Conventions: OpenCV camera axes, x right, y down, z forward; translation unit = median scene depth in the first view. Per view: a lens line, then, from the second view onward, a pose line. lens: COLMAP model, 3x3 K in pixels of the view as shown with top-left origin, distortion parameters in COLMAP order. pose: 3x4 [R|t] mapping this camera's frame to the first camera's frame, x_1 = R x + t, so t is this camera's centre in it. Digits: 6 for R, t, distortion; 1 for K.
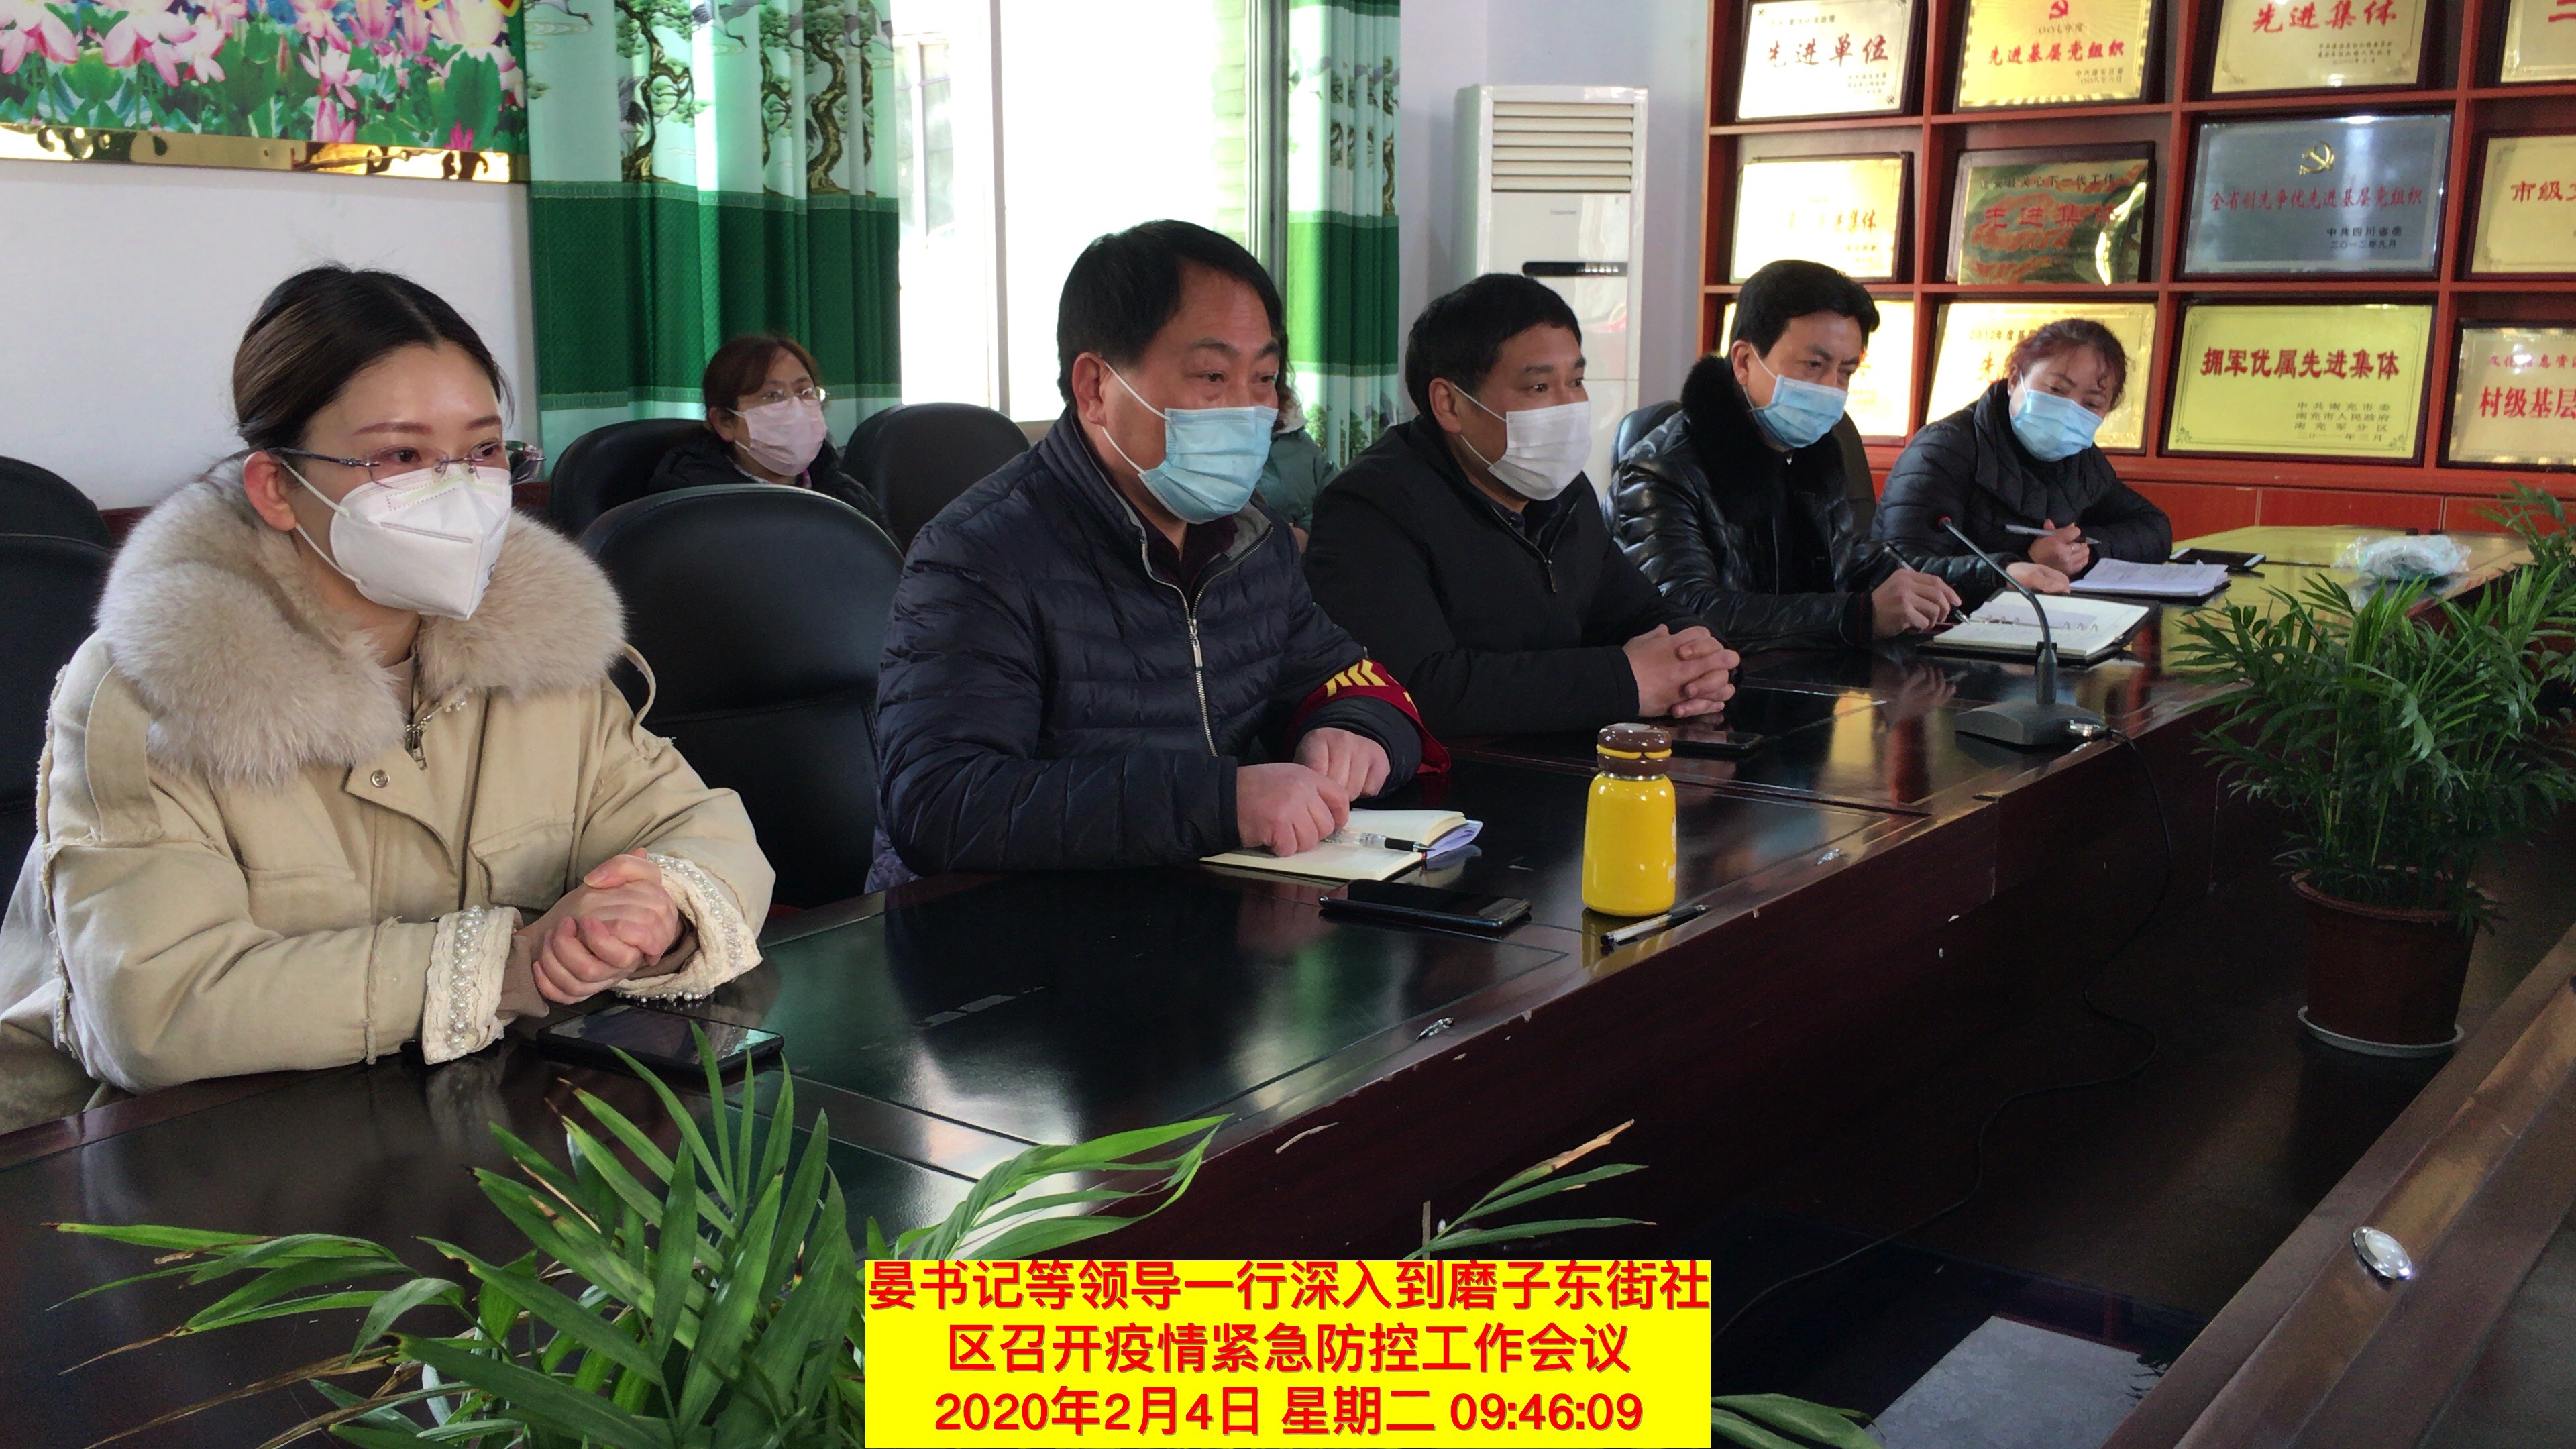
lens RADIAL K [[2377.0, 0, 1283.6], [0, 2377.0, 726.9], [0, 0, 1]] dist [0.012927, 0.000000]
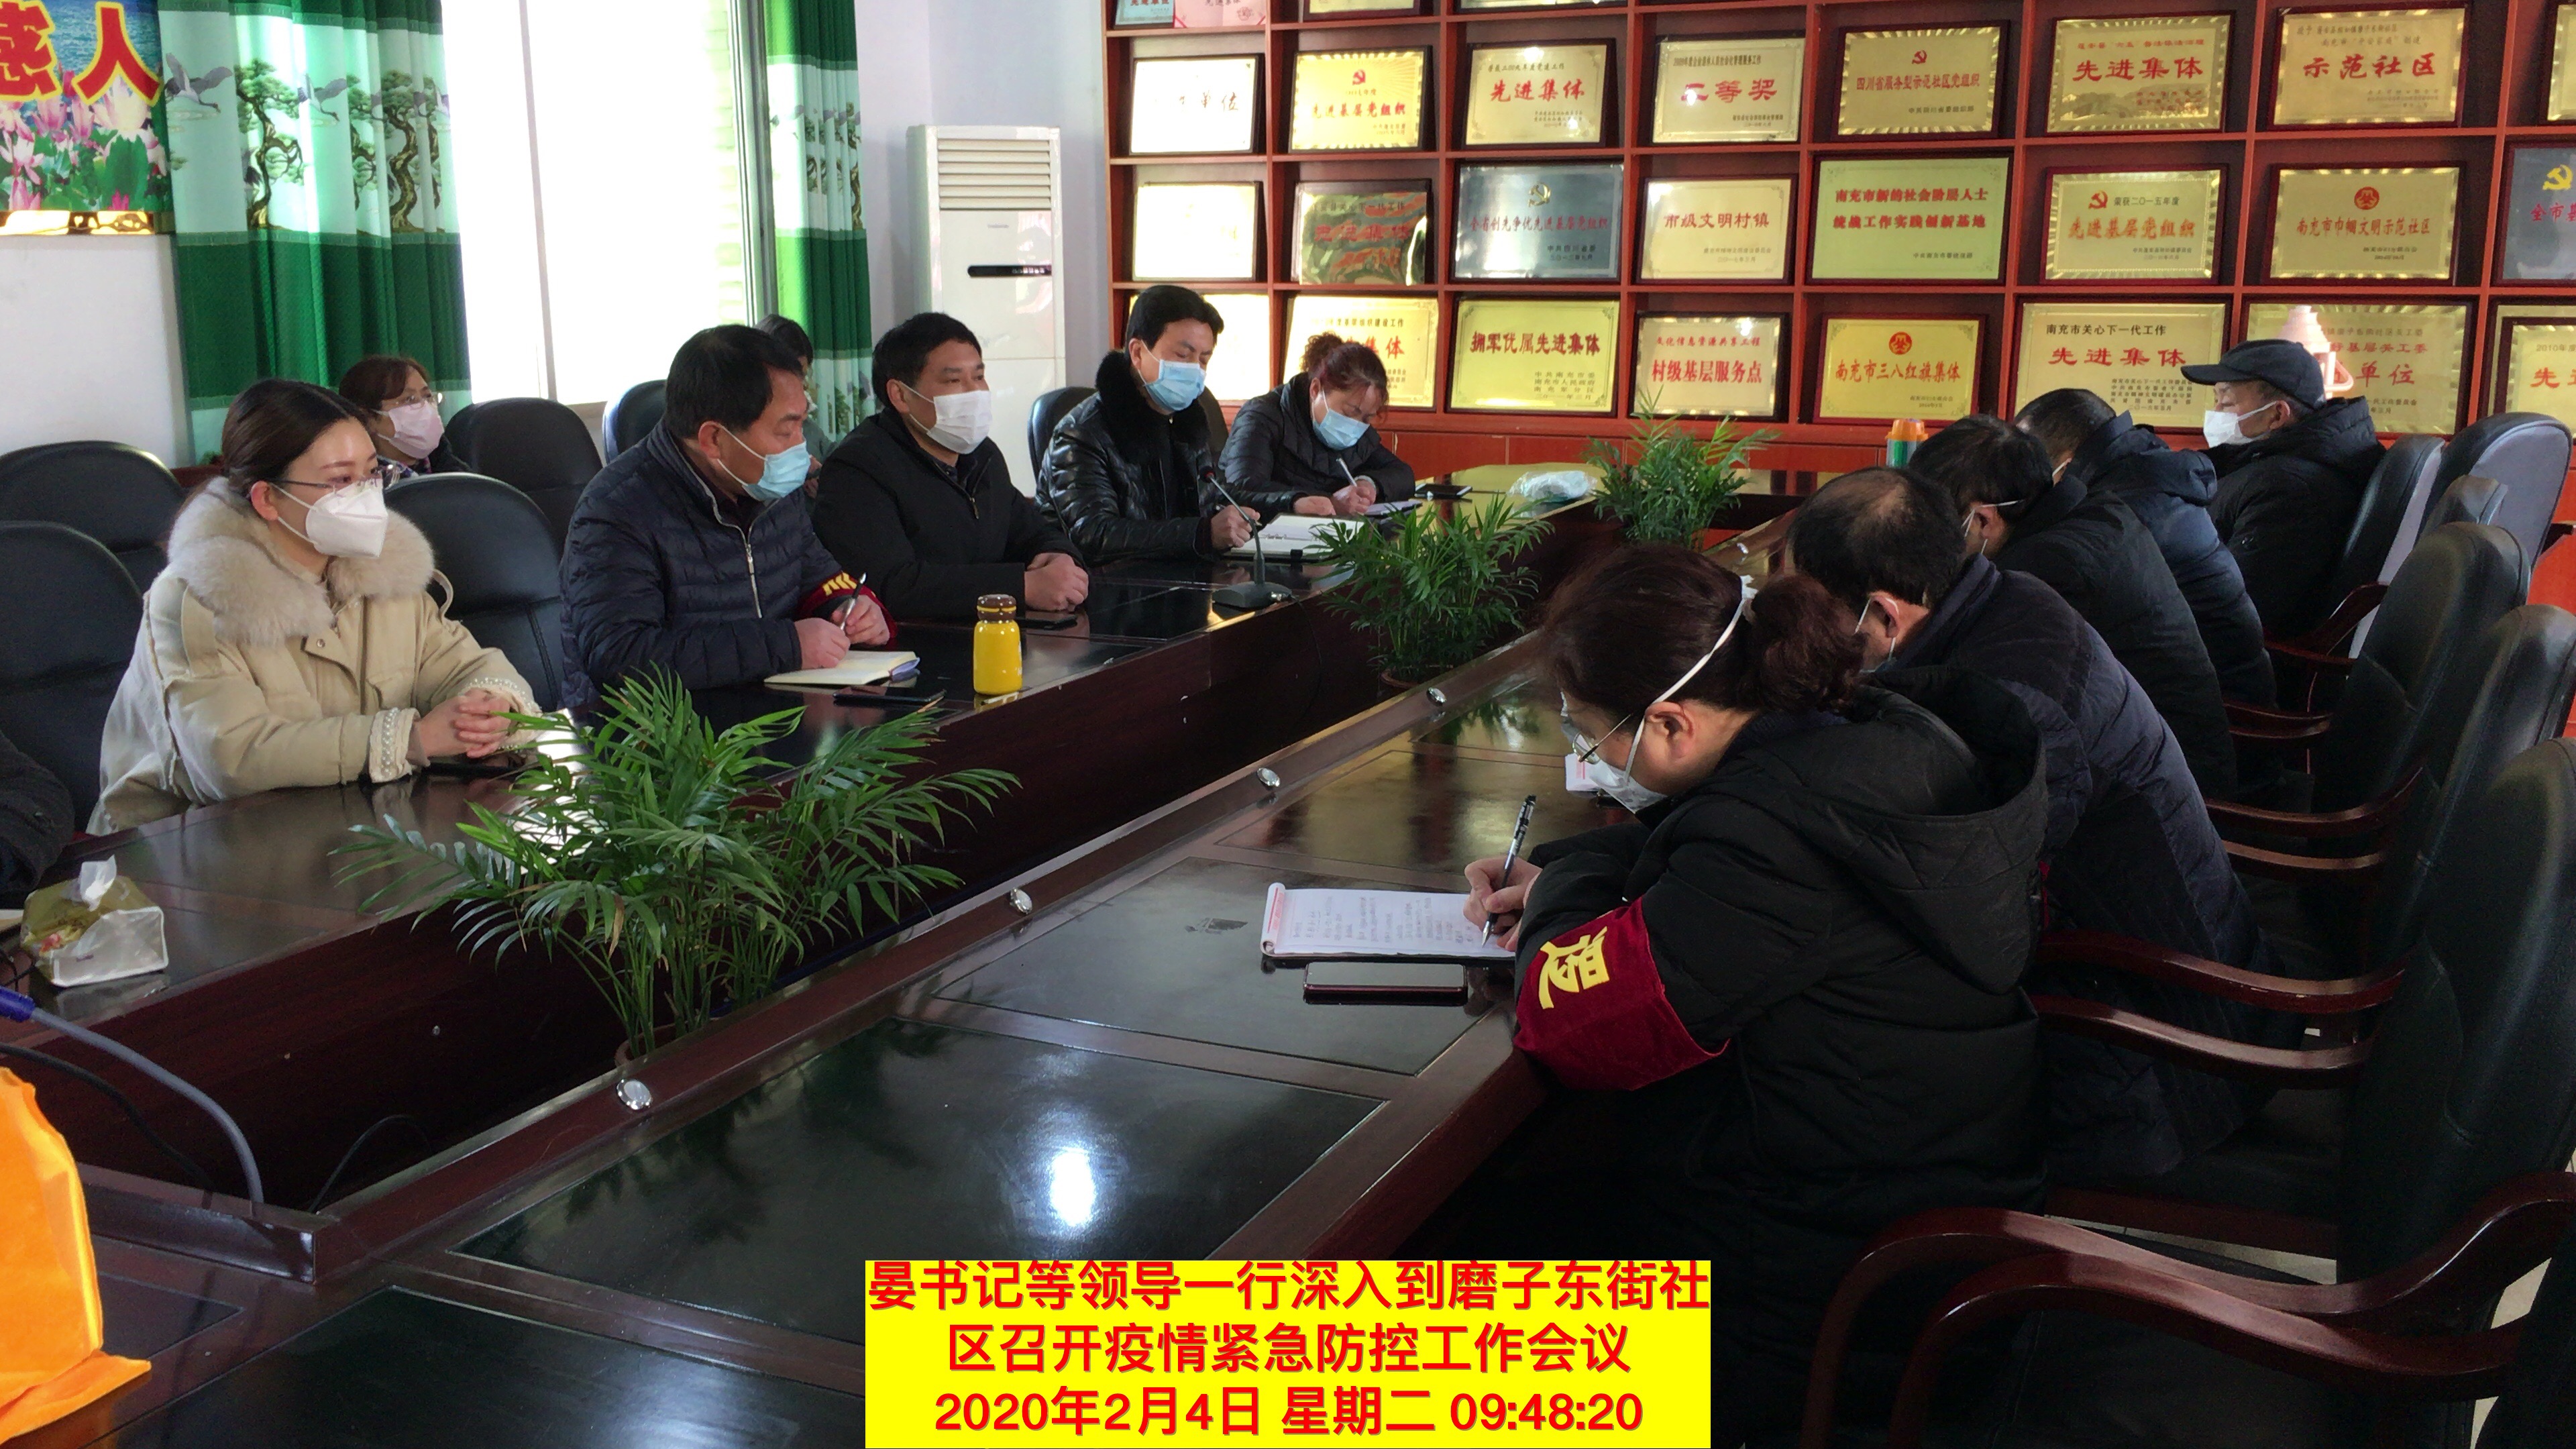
lens RADIAL K [[2377.0, 0, 1311.0], [0, 2377.0, 738.6], [0, 0, 1]] dist [0.012927, 0.000000]
pose [[0.975813, -0.050361, 0.212726, -0.003622], [0.043416, 0.998364, 0.037195, 0.021212], [-0.214251, -0.027060, 0.976404, -0.364608]]
